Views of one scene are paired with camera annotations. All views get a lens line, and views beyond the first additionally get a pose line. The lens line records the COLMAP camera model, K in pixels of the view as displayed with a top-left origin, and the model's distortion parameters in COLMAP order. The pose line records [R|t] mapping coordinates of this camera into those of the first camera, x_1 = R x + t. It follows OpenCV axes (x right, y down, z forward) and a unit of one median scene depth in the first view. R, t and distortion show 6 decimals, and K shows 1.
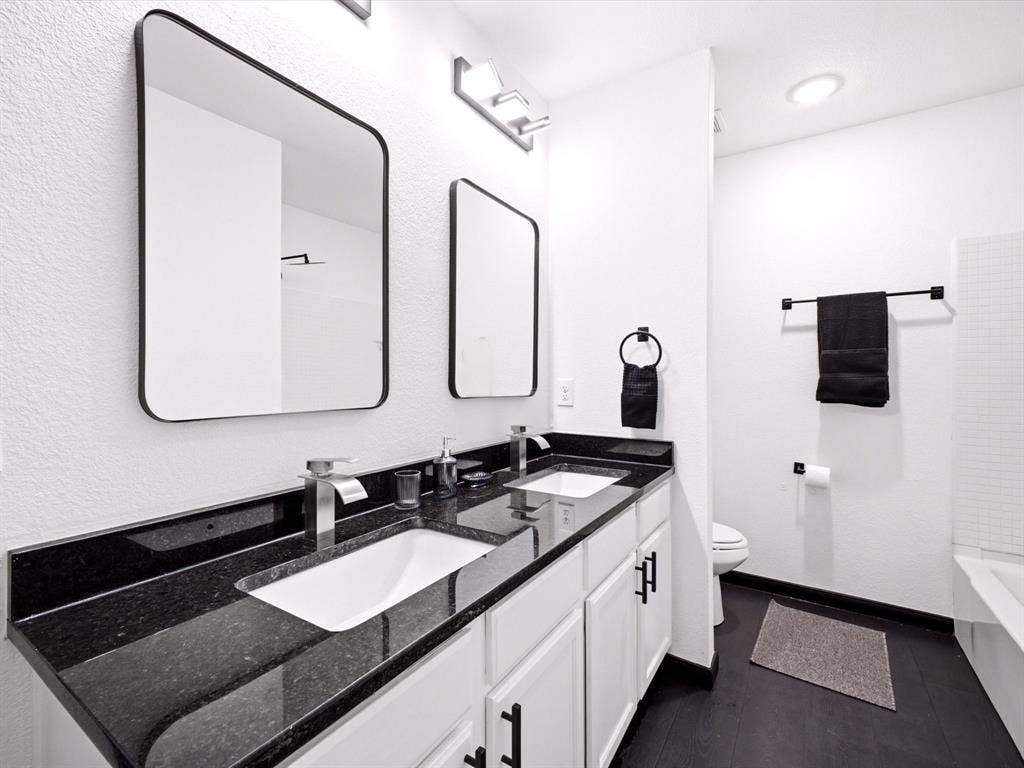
lens RADIAL K [[454.9, 0, 511.1], [0, 454.9, 381.0], [0, 0, 1]] dist [0.017552, -0.001261]
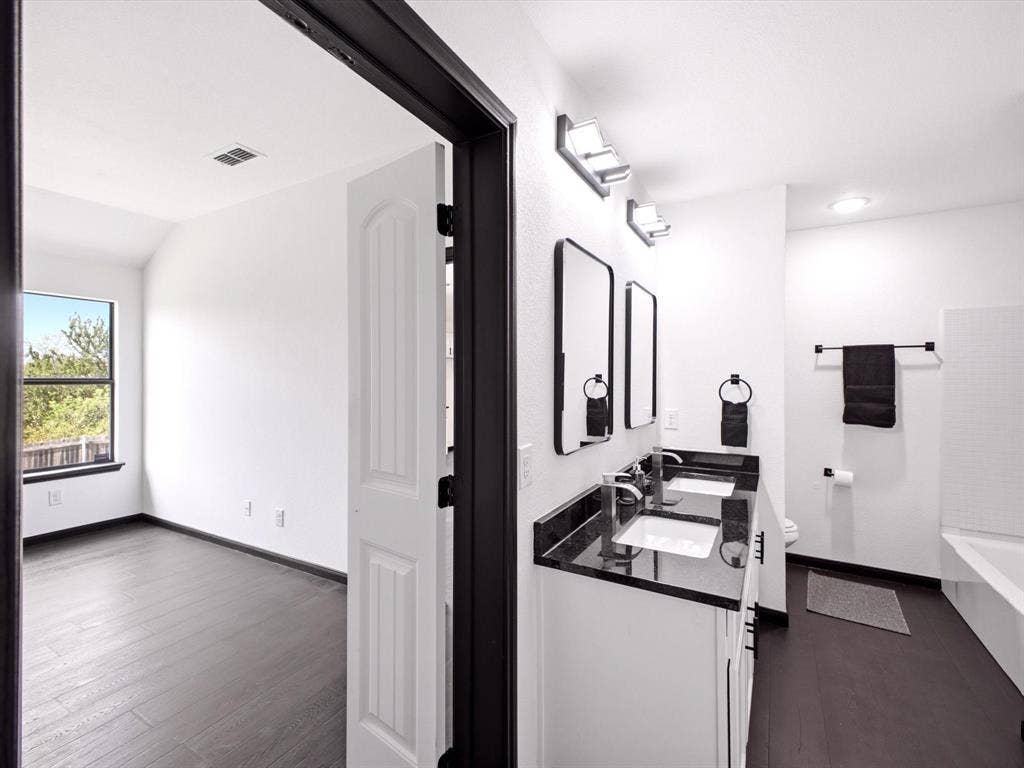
lens RADIAL K [[454.9, 0, 509.8], [0, 454.9, 381.2], [0, 0, 1]] dist [0.017552, -0.001261]
pose [[0.998591, 0.001472, 0.053049, -0.426290], [-0.001535, 0.999998, 0.001153, -0.086873], [-0.053047, -0.001232, 0.998591, -0.331313]]
